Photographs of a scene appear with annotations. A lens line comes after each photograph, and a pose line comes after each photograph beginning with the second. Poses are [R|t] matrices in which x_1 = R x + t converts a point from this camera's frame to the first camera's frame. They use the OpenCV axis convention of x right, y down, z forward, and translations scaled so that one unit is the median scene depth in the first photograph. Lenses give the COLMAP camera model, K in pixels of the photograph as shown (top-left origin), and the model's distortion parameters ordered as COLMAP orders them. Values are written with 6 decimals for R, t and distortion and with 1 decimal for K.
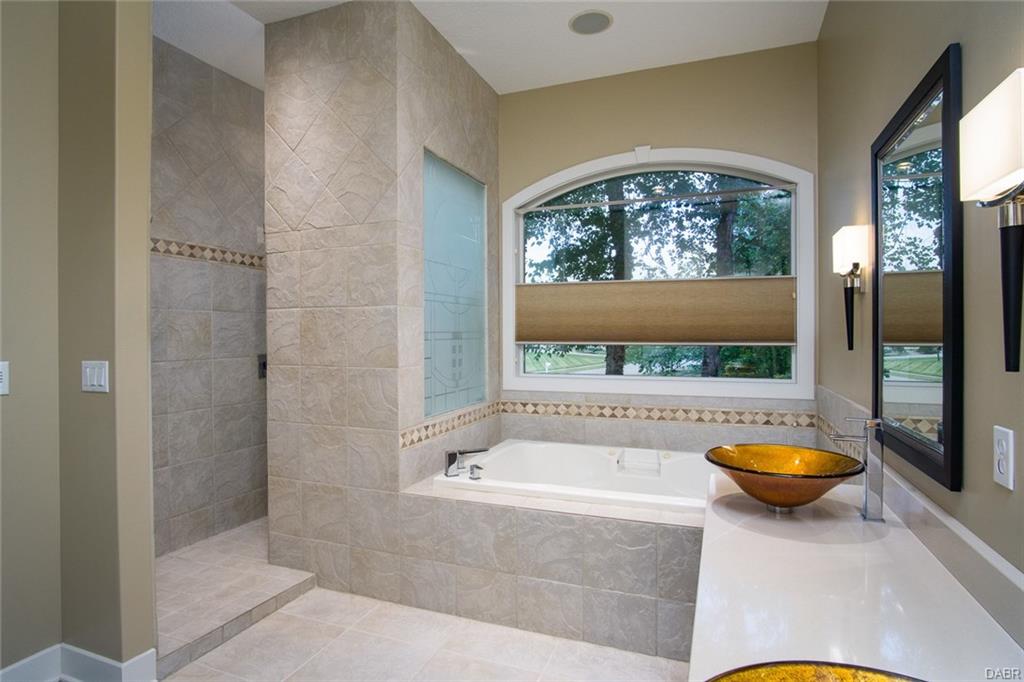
lens RADIAL K [[561.0, 0, 506.4], [0, 561.0, 341.9], [0, 0, 1]] dist [-0.023996, 0.002851]
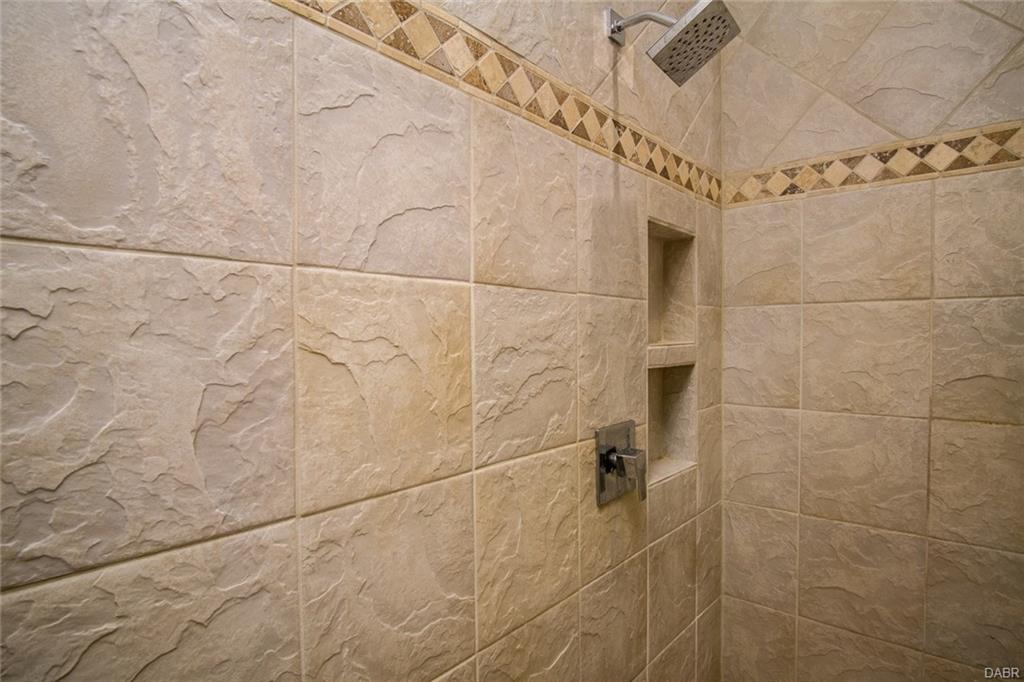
lens RADIAL K [[561.0, 0, 514.1], [0, 561.0, 343.8], [0, 0, 1]] dist [-0.023996, 0.002851]
pose [[0.949164, -0.005513, -0.314734, -0.390600], [0.005659, 0.999984, -0.000449, -0.024775], [0.314731, -0.001355, 0.949180, 0.692754]]
